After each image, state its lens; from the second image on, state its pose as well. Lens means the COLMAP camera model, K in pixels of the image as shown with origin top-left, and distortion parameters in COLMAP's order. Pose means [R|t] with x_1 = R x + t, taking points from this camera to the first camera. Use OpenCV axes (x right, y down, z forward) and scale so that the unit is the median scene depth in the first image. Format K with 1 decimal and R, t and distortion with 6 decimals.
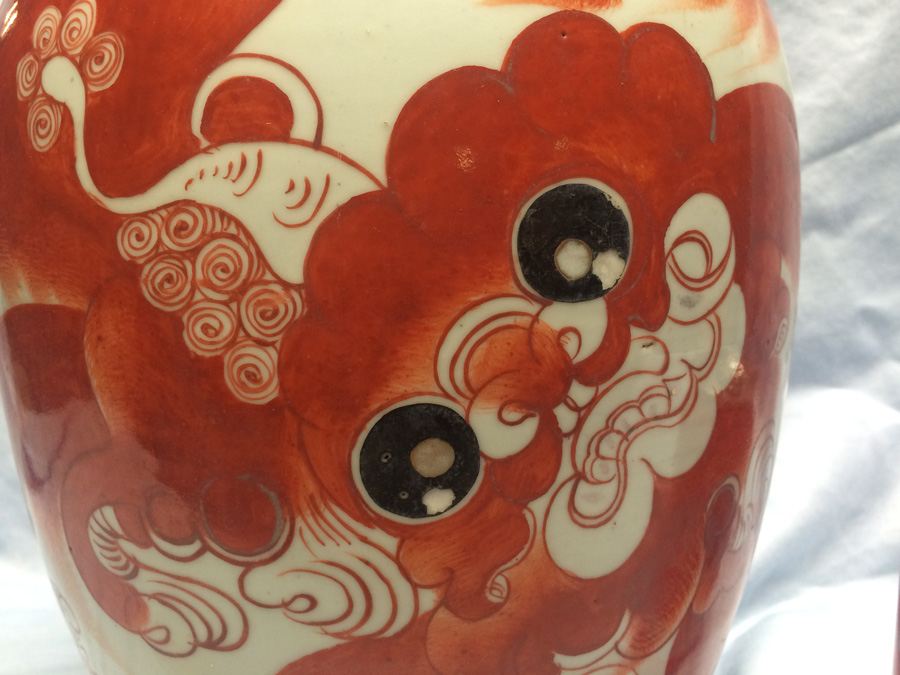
lens RADIAL K [[788.4, 0, 450.0], [0, 788.4, 337.5], [0, 0, 1]] dist [0.071846, -0.118858]
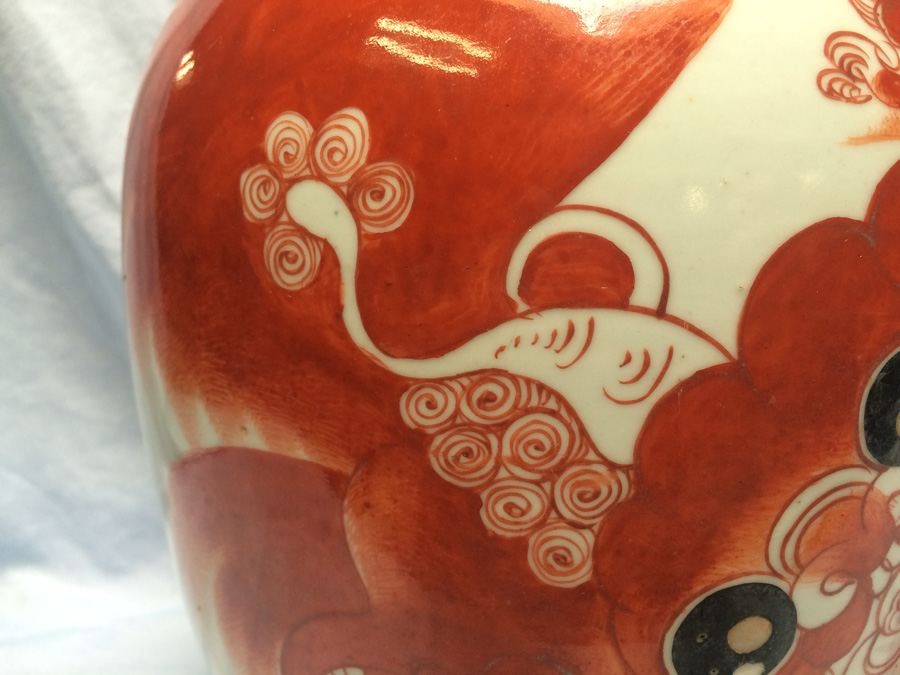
lens RADIAL K [[788.4, 0, 450.0], [0, 788.4, 337.5], [0, 0, 1]] dist [0.071846, -0.118858]
pose [[0.996691, -0.014210, 0.080030, -0.437598], [0.005078, 0.993562, 0.113180, -0.296431], [-0.081123, -0.112399, 0.990346, 0.153698]]
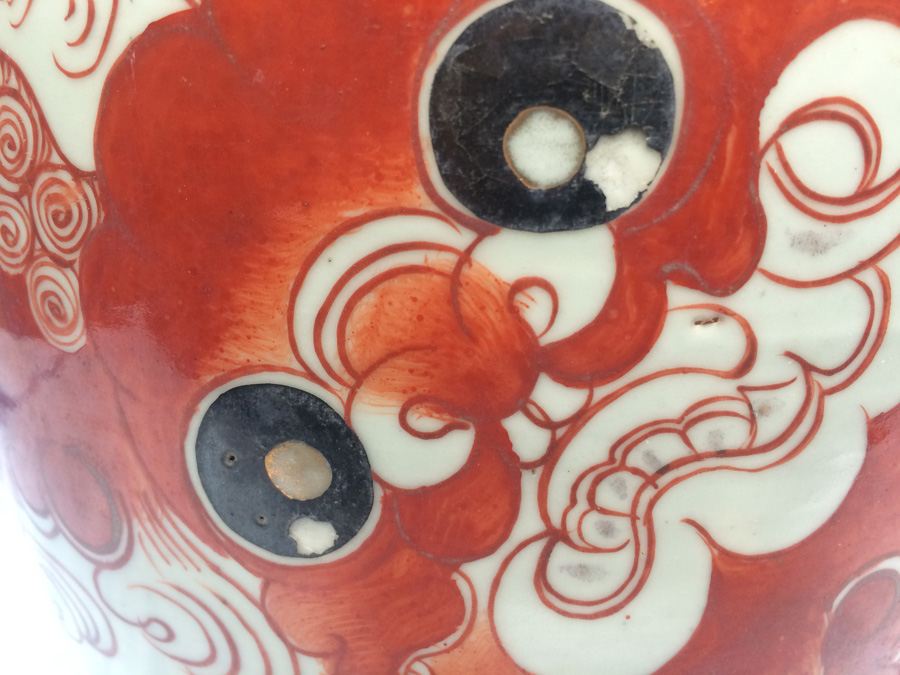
lens RADIAL K [[818.8, 0, 450.0], [0, 818.8, 337.5], [0, 0, 1]] dist [0.065841, -0.141362]
pose [[0.936653, 0.112373, -0.331742, 0.288777], [-0.065804, 0.986729, 0.148447, -0.052220], [0.344021, -0.117213, 0.931617, 0.460763]]
